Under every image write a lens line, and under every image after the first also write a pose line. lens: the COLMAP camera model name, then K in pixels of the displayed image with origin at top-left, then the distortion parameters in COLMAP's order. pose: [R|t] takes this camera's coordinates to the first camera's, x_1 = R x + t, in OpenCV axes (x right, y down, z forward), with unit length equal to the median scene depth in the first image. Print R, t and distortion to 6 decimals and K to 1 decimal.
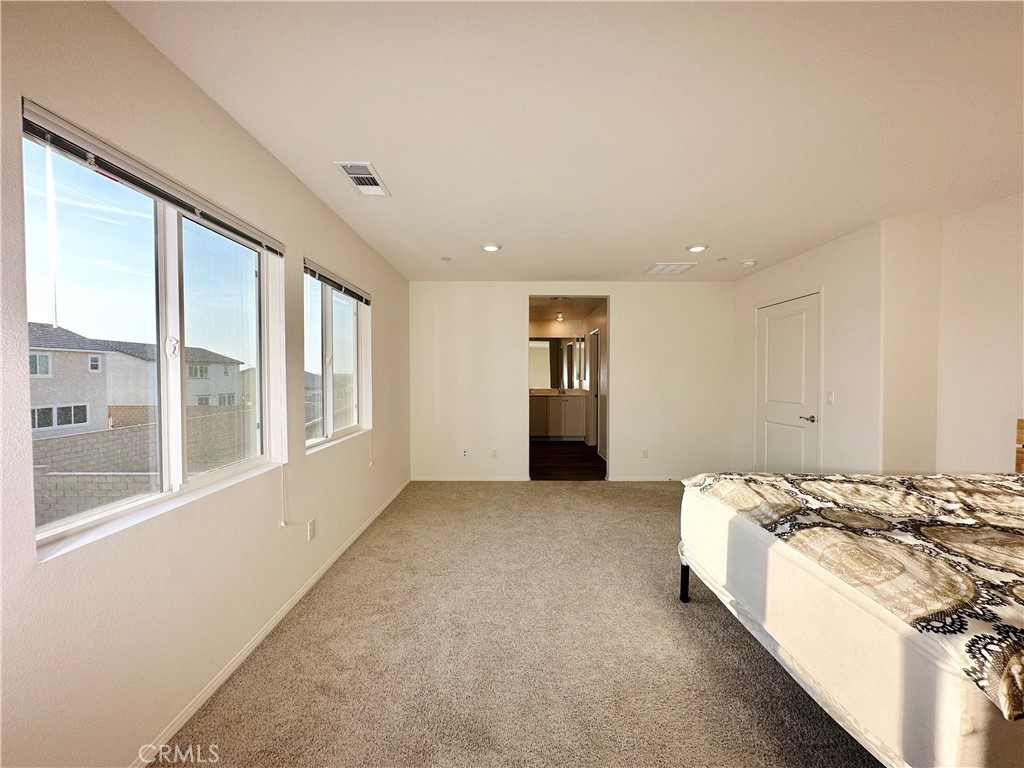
lens RADIAL K [[409.8, 0, 512.0], [0, 409.8, 384.0], [0, 0, 1]] dist [-0.000679, 0.000374]
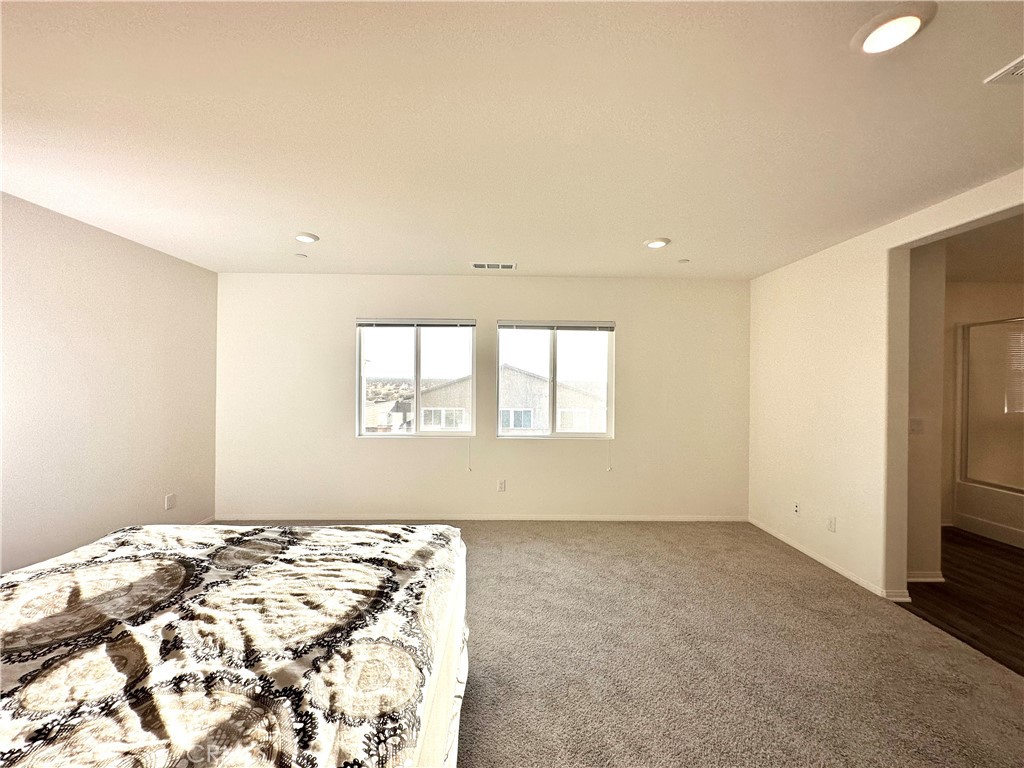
lens RADIAL K [[409.8, 0, 512.0], [0, 409.8, 384.0], [0, 0, 1]] dist [-0.000679, 0.000374]
pose [[0.005572, -0.001946, -0.999983, 1.739574], [-0.031316, 0.999507, -0.002120, -0.072427], [0.999494, 0.031327, 0.005508, 1.553984]]
